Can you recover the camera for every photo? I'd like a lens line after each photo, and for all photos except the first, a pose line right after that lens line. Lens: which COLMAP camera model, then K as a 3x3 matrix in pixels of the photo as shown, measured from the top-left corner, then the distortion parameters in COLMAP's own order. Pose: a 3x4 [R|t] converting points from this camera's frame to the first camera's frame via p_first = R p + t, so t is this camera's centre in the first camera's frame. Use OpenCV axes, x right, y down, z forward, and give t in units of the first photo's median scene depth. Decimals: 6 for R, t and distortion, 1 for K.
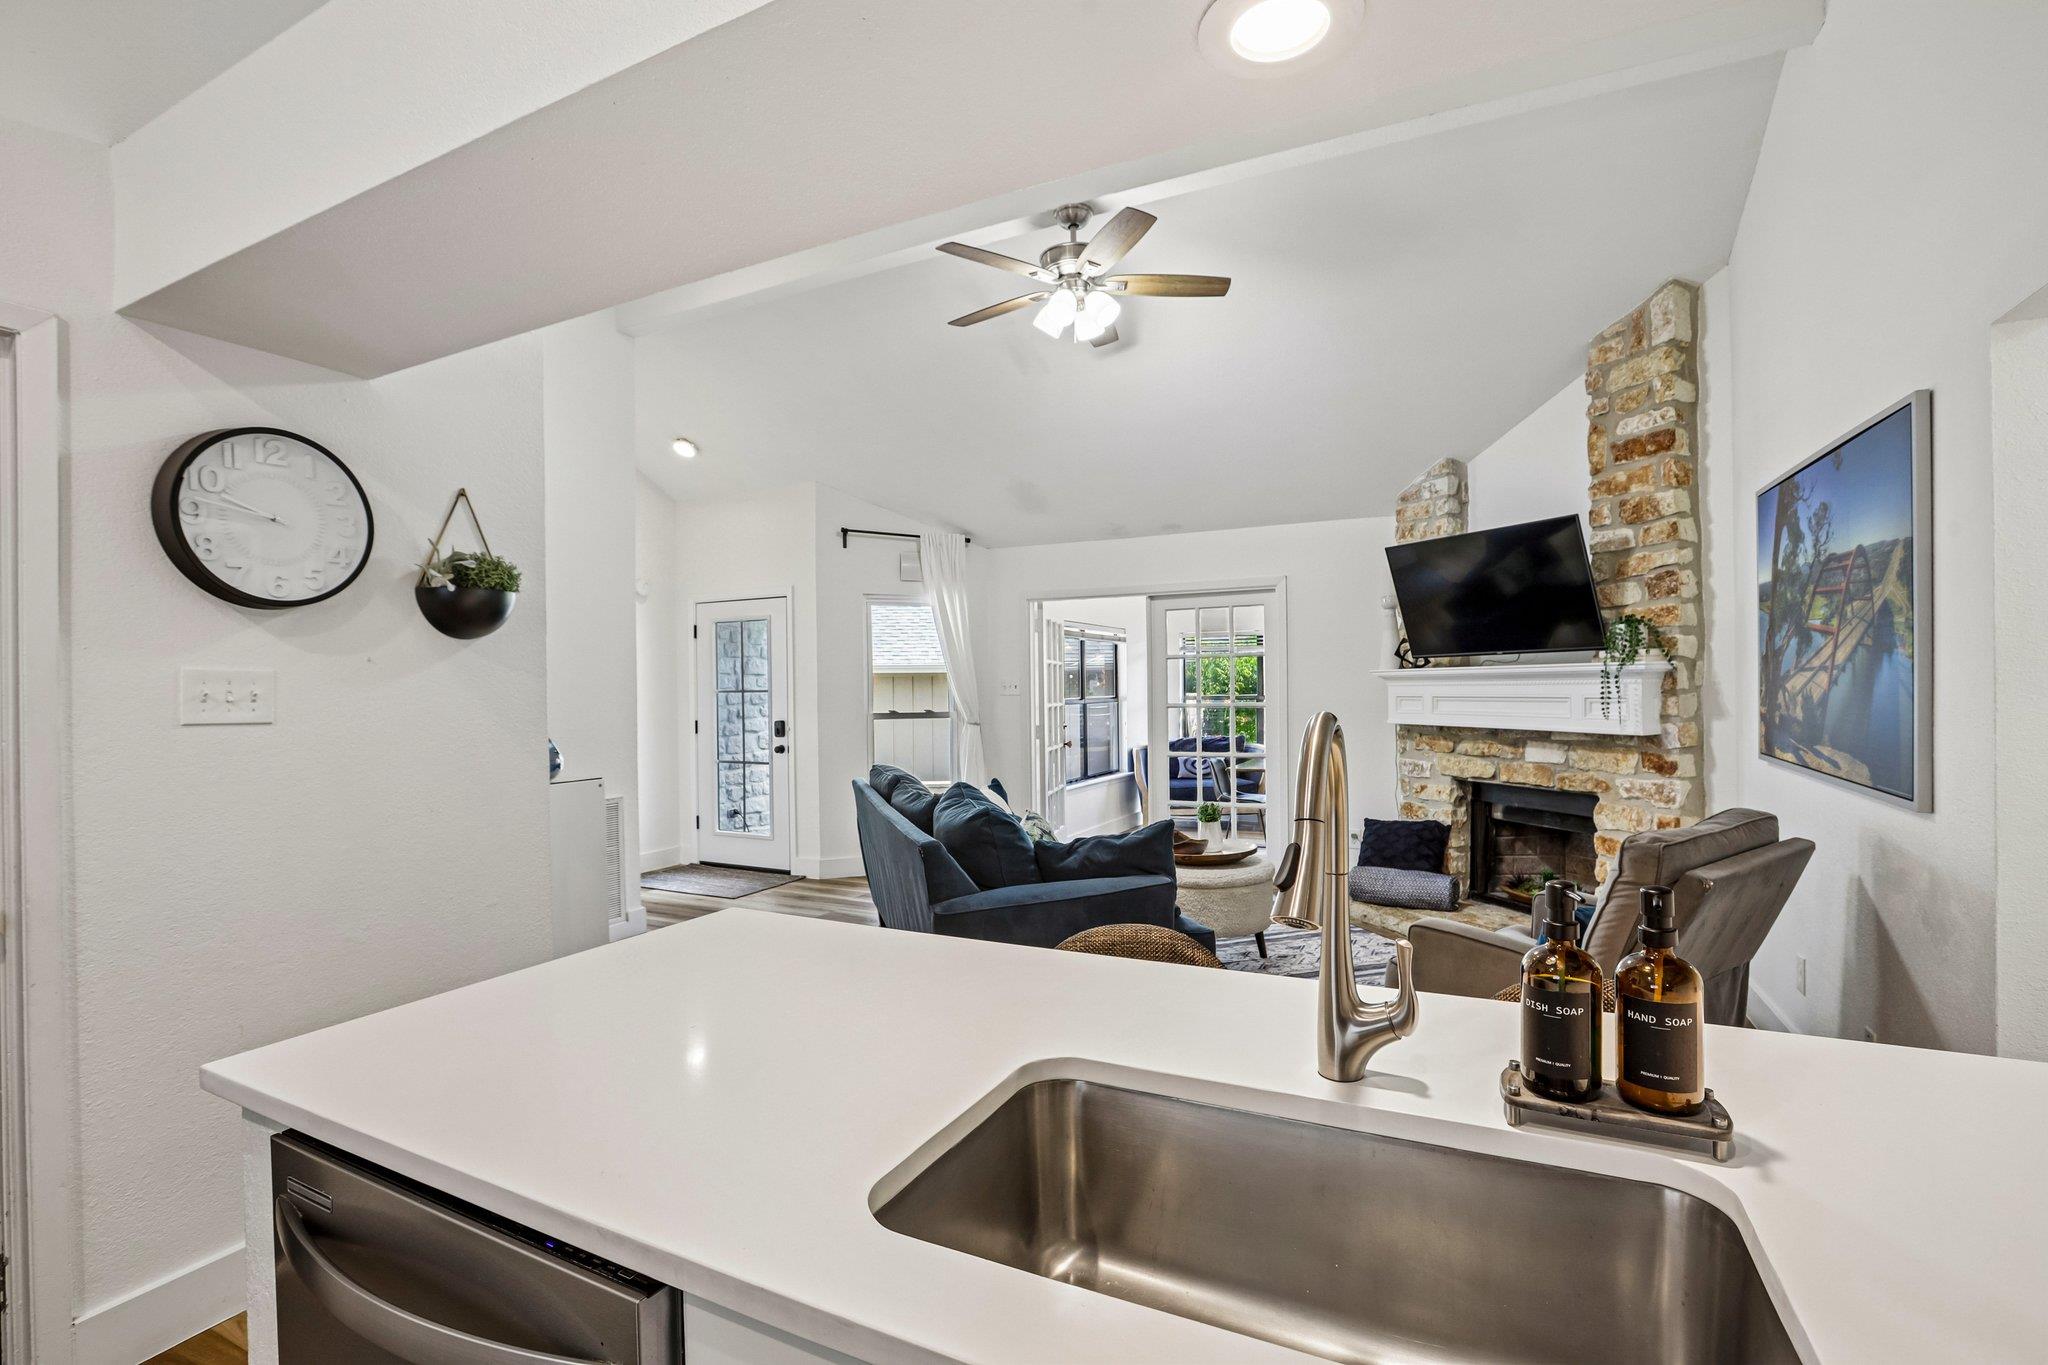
lens RADIAL K [[929.8, 0, 1005.4], [0, 929.8, 693.5], [0, 0, 1]] dist [-0.046131, 0.014108]
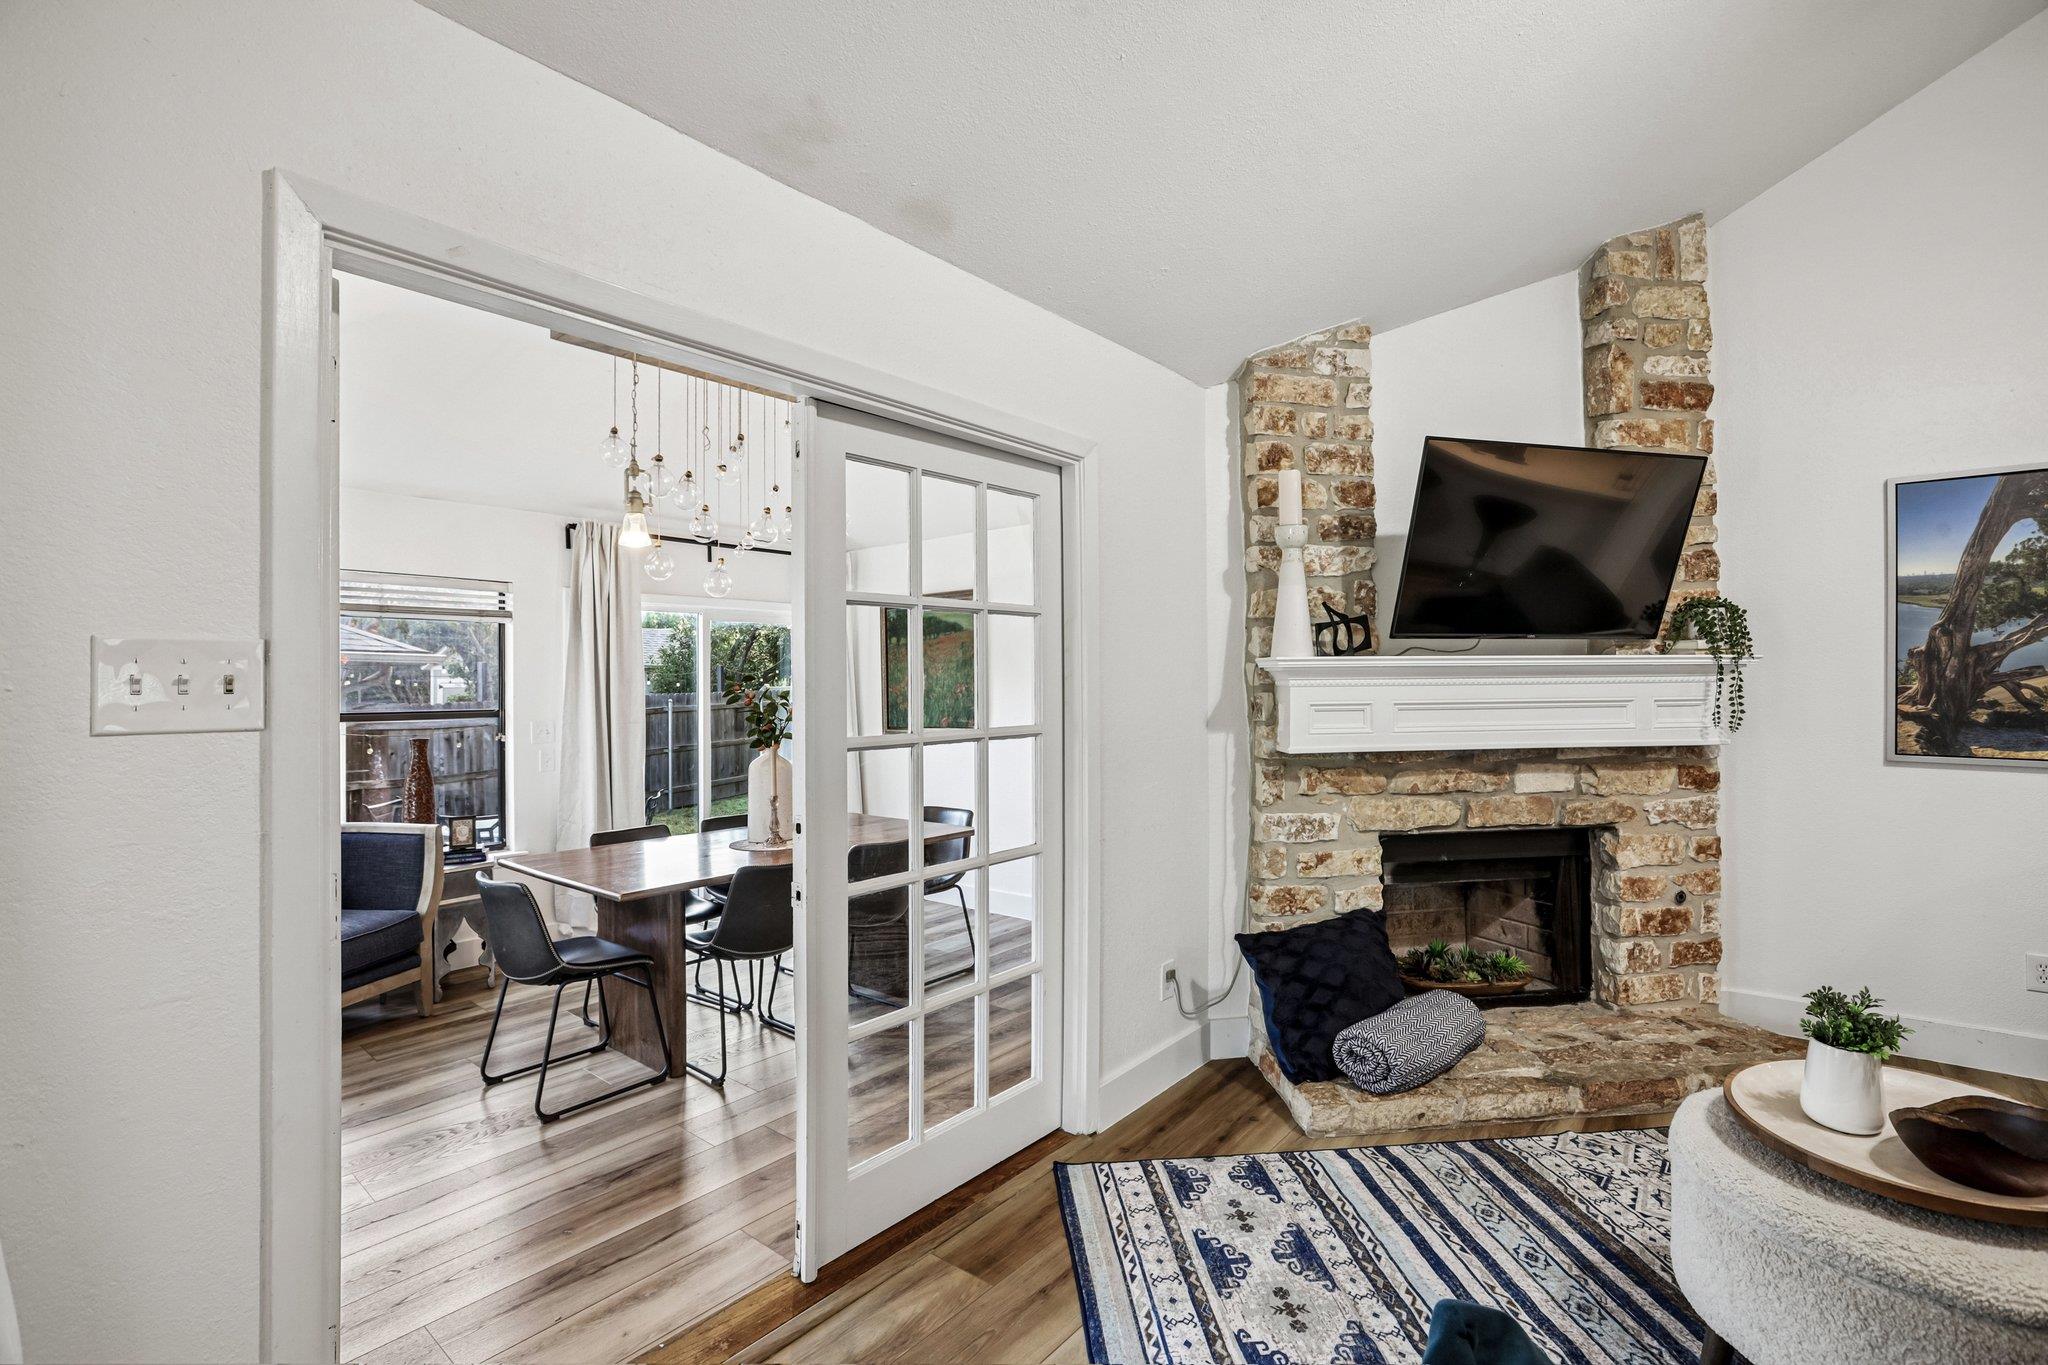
lens RADIAL K [[929.8, 0, 1042.0], [0, 929.8, 675.0], [0, 0, 1]] dist [-0.046131, 0.014108]
pose [[0.187089, 0.019133, 0.982157, -0.206378], [0.012583, 0.999682, -0.021872, -0.005870], [-0.982262, 0.016451, 0.186789, 1.345965]]
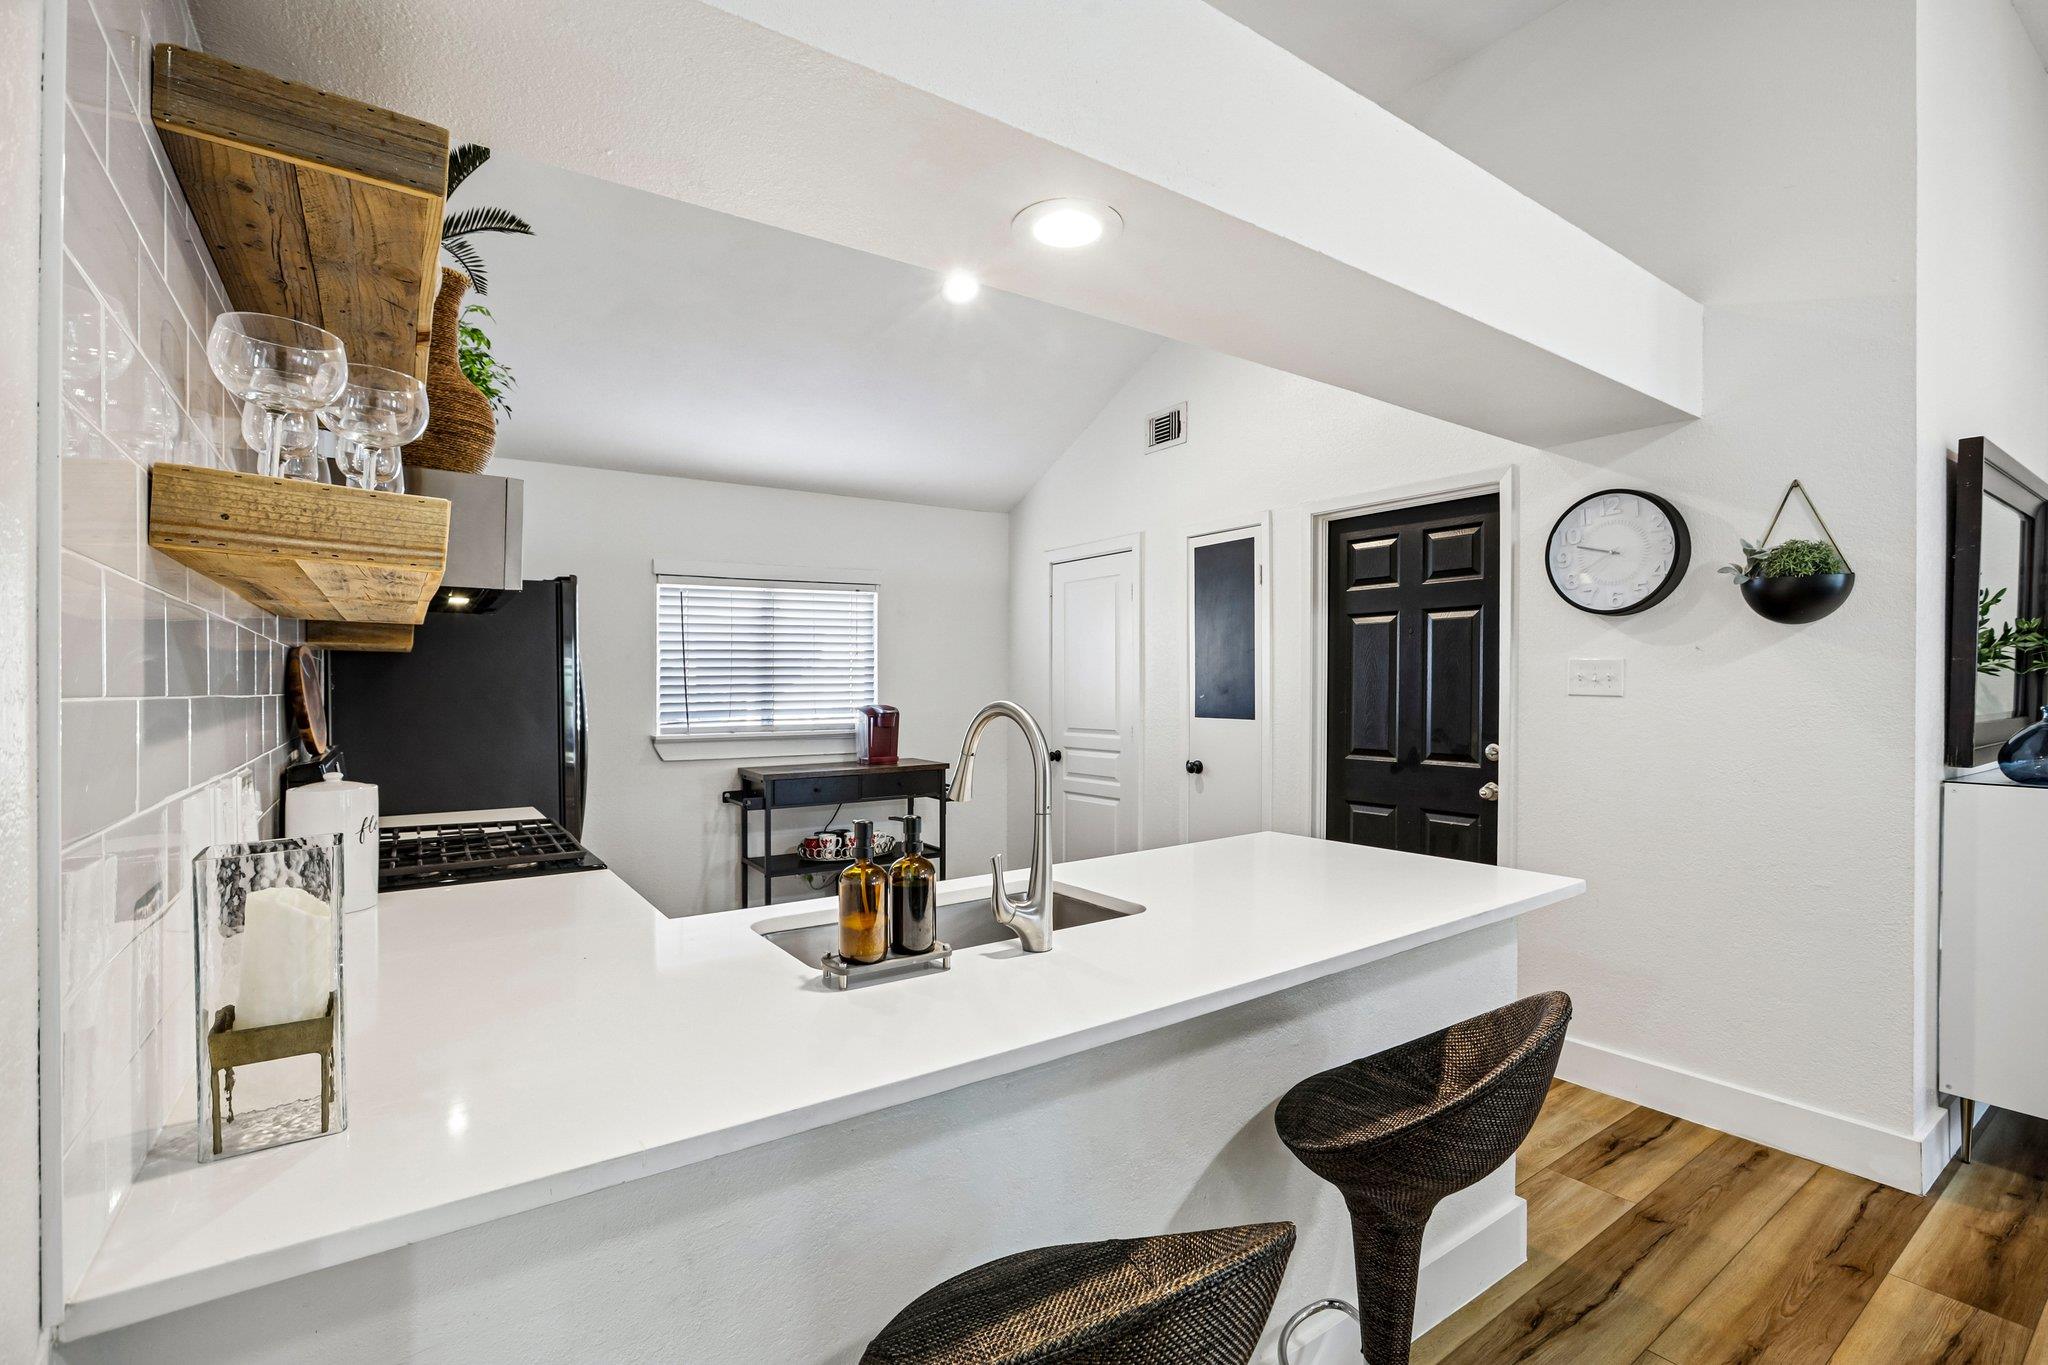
lens RADIAL K [[929.8, 0, 1074.1], [0, 929.8, 686.5], [0, 0, 1]] dist [-0.046131, 0.014108]
pose [[-0.450125, 0.024540, -0.892628, 0.425983], [0.007755, 0.999692, 0.023572, -0.011527], [0.892932, 0.003688, -0.450177, 0.441870]]
